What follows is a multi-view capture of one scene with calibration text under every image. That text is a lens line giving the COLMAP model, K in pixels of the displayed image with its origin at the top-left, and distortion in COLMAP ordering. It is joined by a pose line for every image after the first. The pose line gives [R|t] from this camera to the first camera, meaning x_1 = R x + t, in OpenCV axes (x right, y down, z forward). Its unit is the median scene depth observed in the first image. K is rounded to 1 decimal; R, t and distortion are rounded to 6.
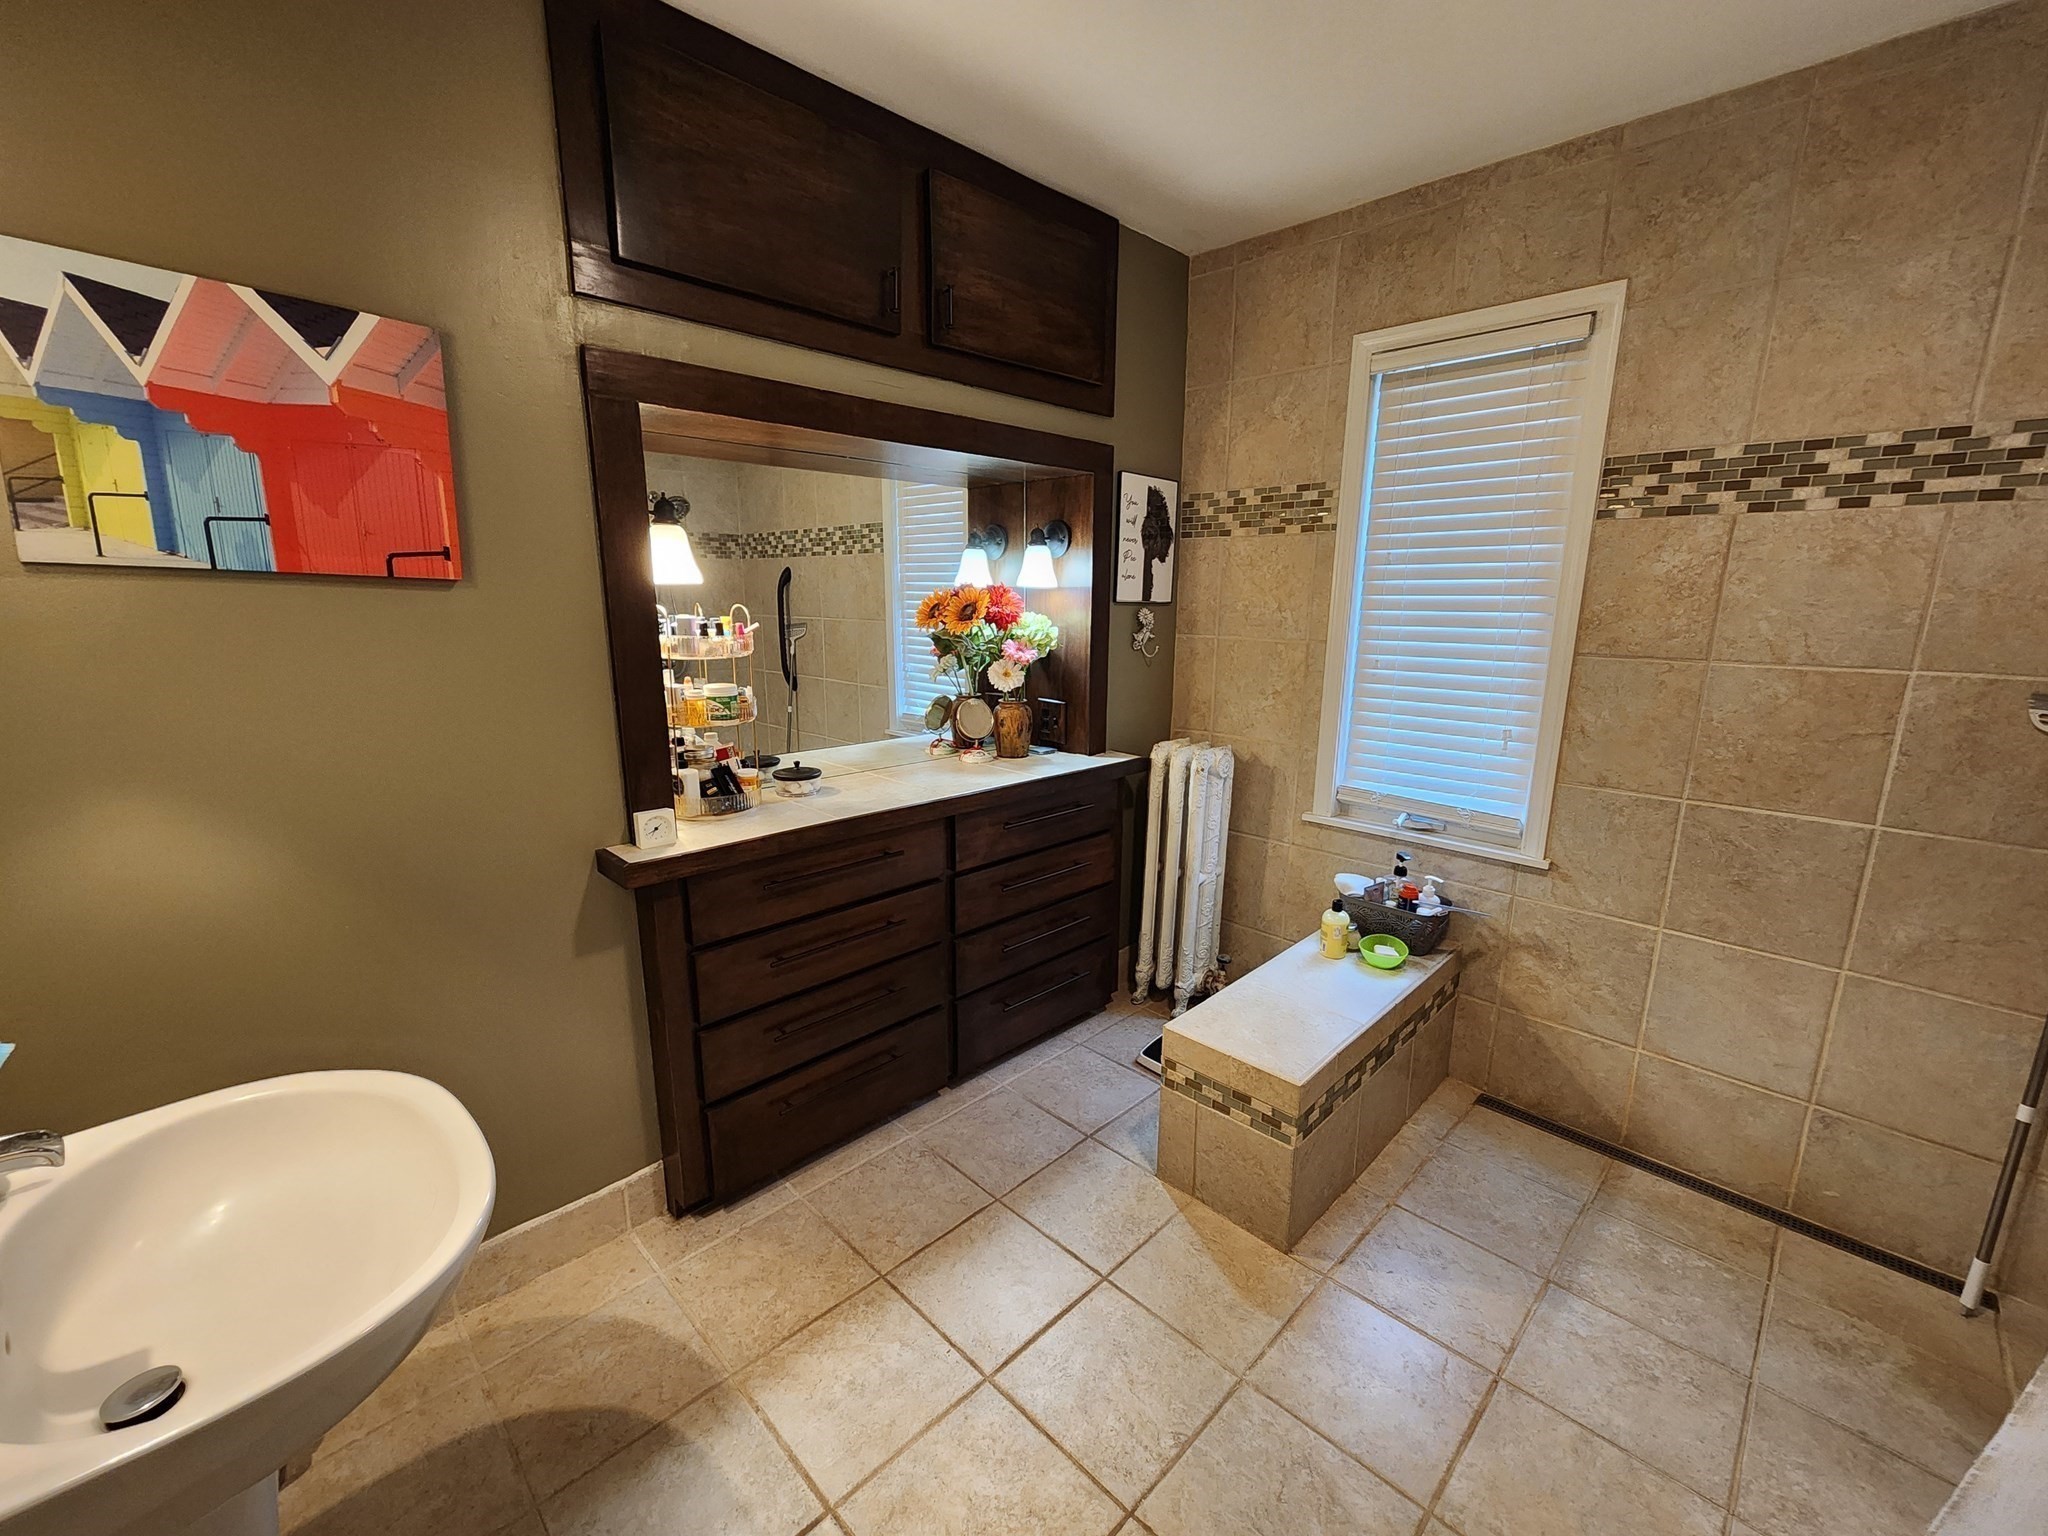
lens RADIAL K [[847.8, 0, 1027.0], [0, 847.8, 773.3], [0, 0, 1]] dist [0.002029, -0.000150]
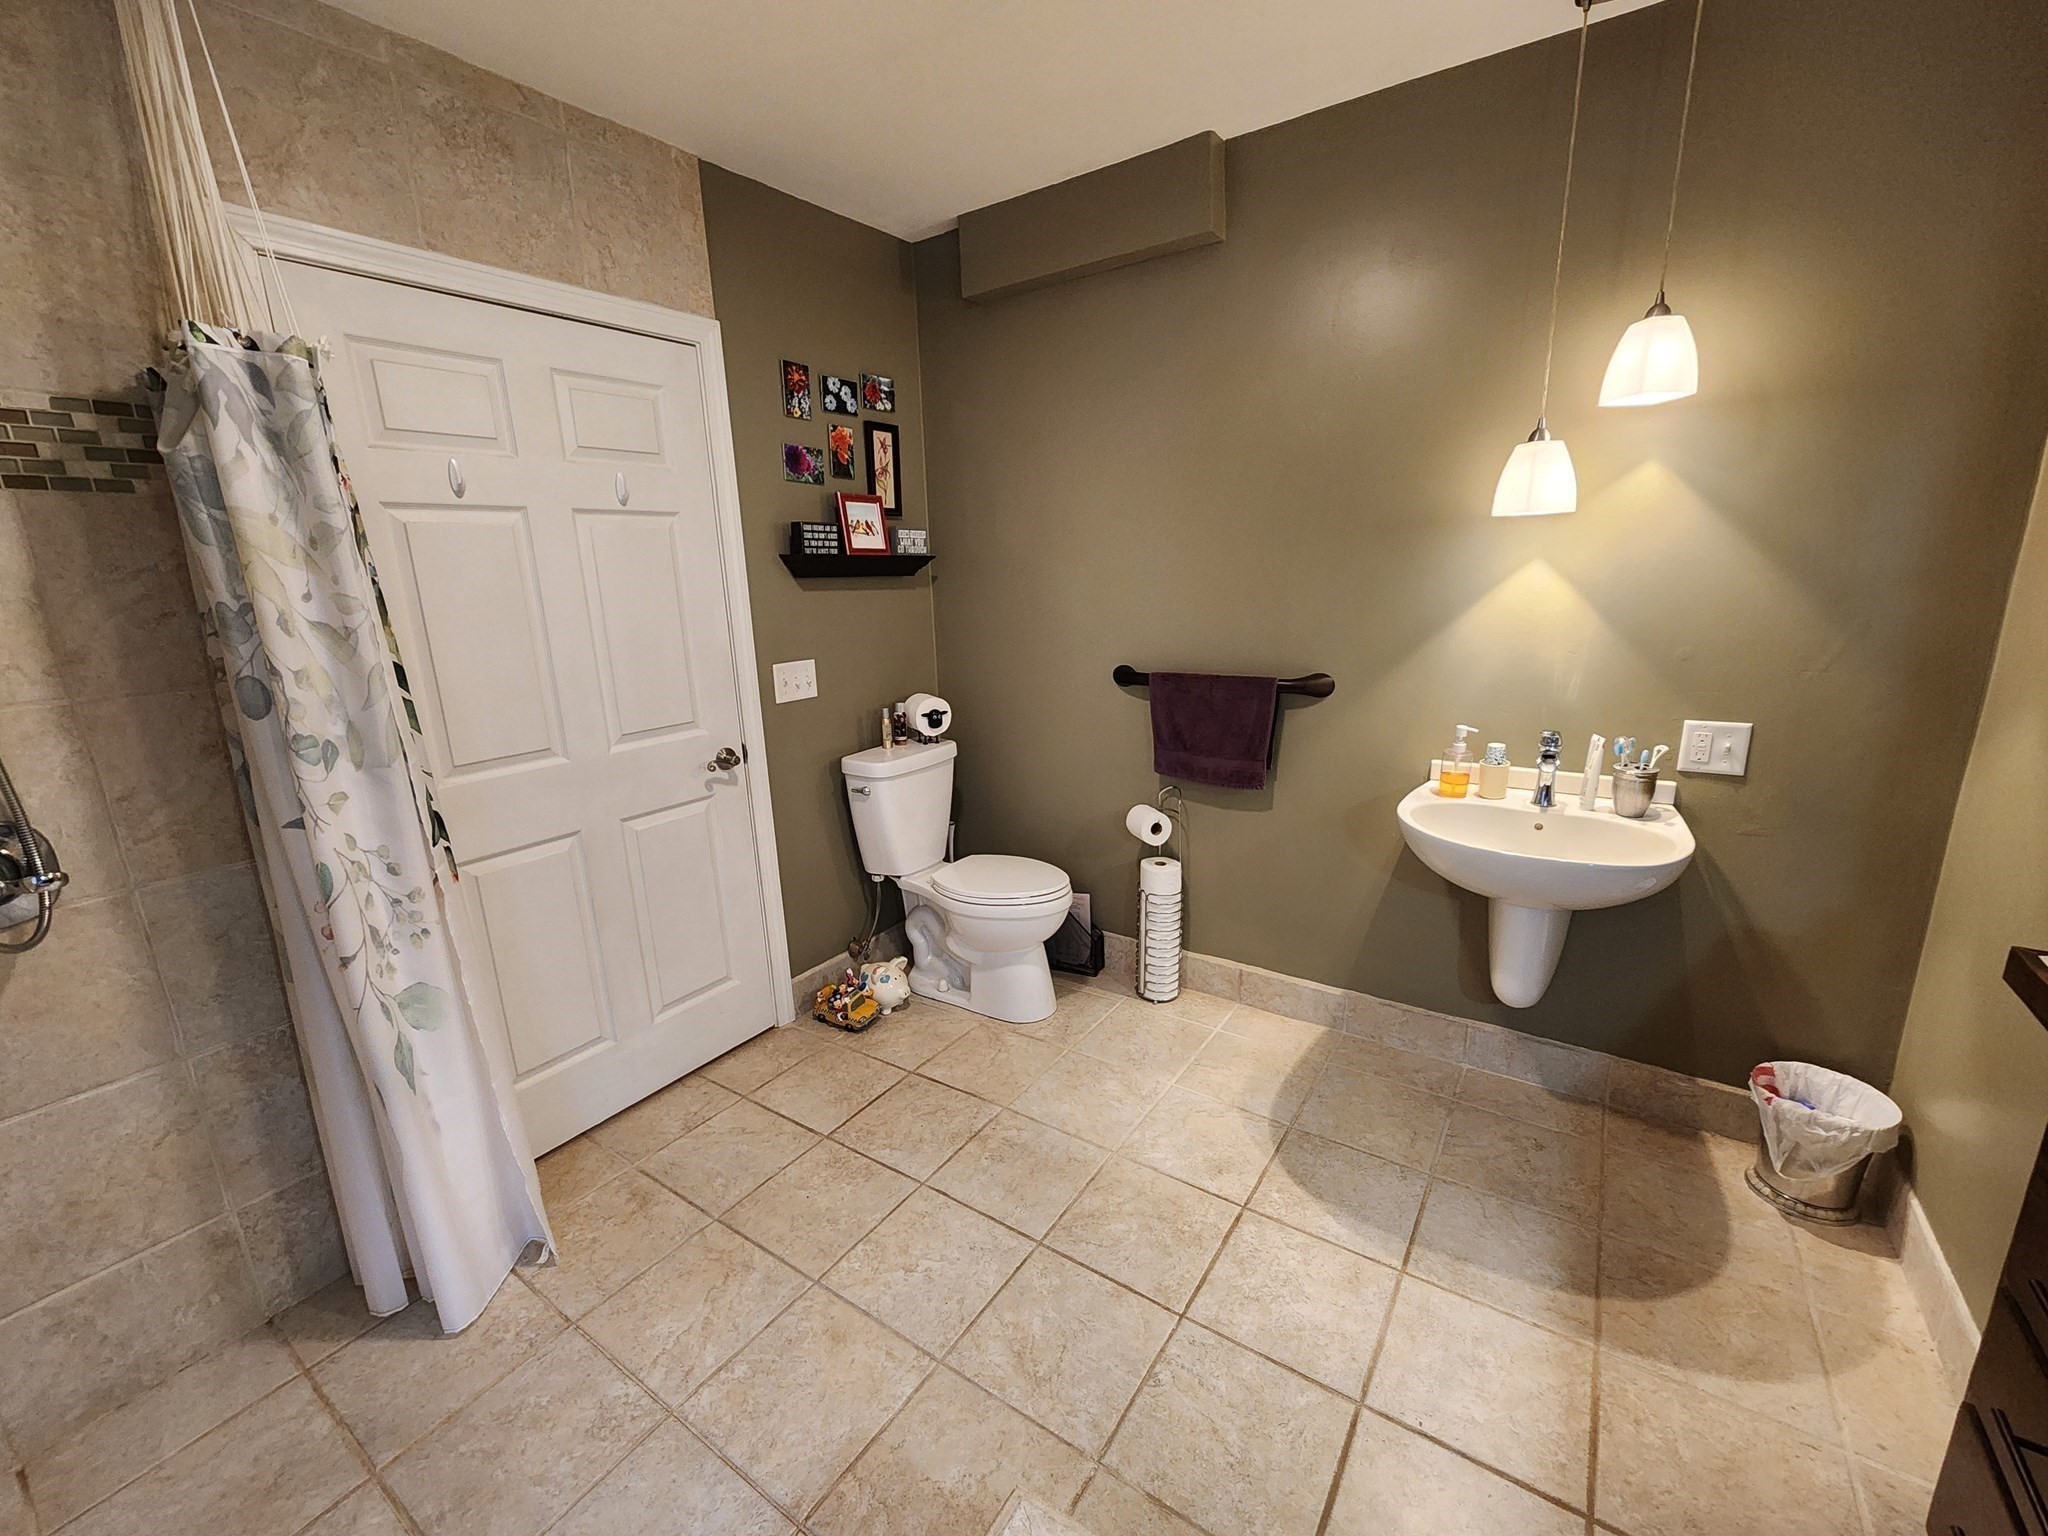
lens RADIAL K [[847.8, 0, 1024.1], [0, 847.8, 774.5], [0, 0, 1]] dist [0.002029, -0.000150]
pose [[-0.983095, 0.069362, -0.169450, 0.336692], [-0.011143, 0.901087, 0.433496, -0.248514], [0.182758, 0.428056, -0.885081, 1.146417]]
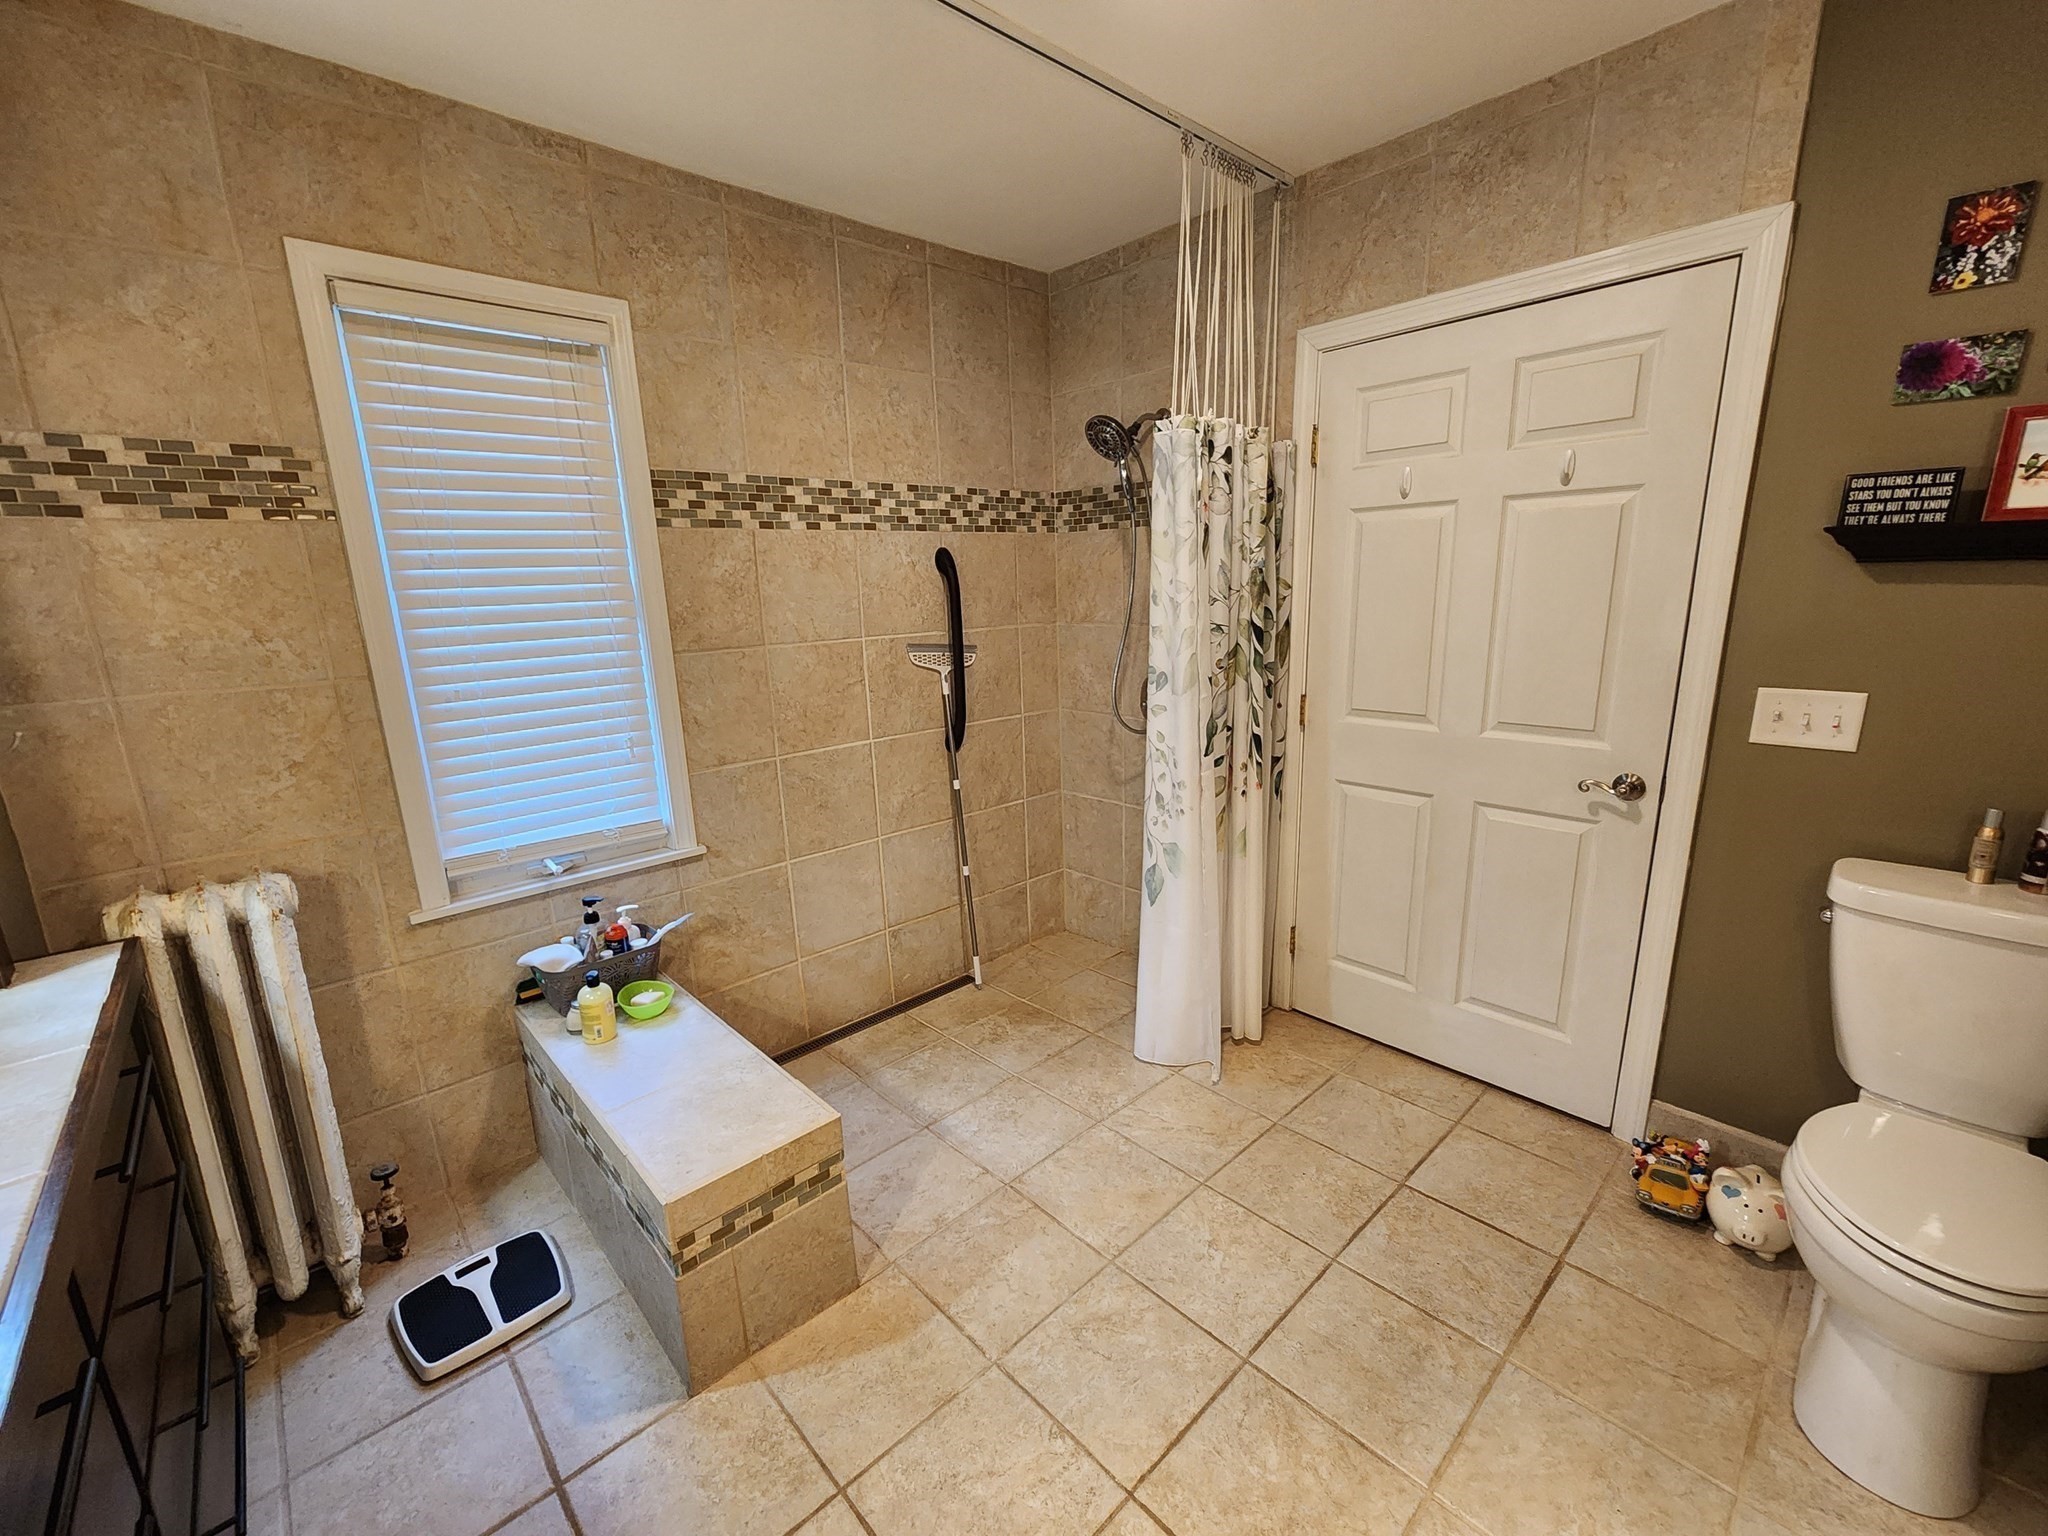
lens RADIAL K [[847.8, 0, 1029.2], [0, 847.8, 774.5], [0, 0, 1]] dist [0.002029, -0.000150]
pose [[0.034411, -0.232980, 0.971873, -0.449499], [0.241708, 0.945520, 0.218104, -0.132194], [-0.969739, 0.227404, 0.088850, 0.555042]]
